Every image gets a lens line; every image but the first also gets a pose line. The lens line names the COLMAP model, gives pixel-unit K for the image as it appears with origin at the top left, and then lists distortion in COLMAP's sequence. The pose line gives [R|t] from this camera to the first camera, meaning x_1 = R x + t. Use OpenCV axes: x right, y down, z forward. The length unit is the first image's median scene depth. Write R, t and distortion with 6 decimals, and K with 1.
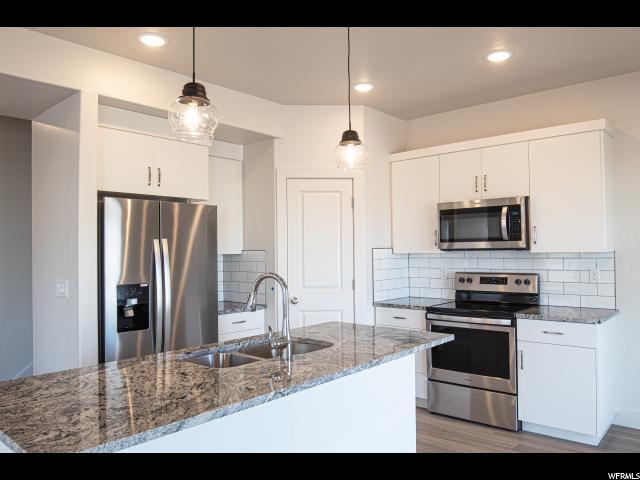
lens RADIAL K [[486.7, 0, 320.0], [0, 486.7, 240.0], [0, 0, 1]] dist [-0.041875, -0.003198]
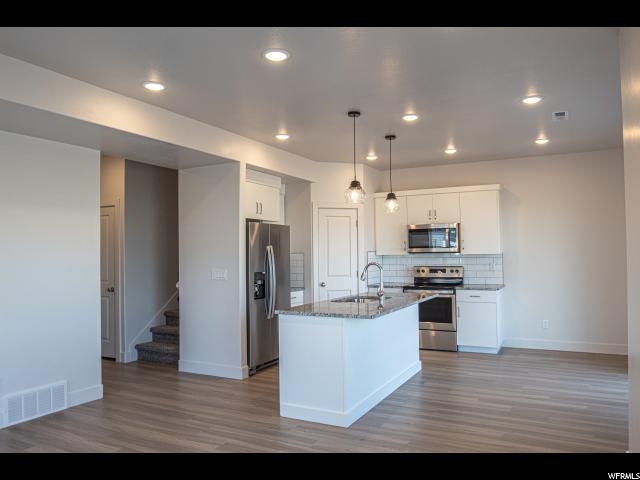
lens RADIAL K [[448.5, 0, 329.2], [0, 448.5, 240.8], [0, 0, 1]] dist [-0.115424, -0.000387]
pose [[0.973308, 0.006965, 0.229396, -0.404638], [-0.004499, 0.999926, -0.011272, -0.002710], [-0.229458, 0.009940, 0.973268, -0.480205]]
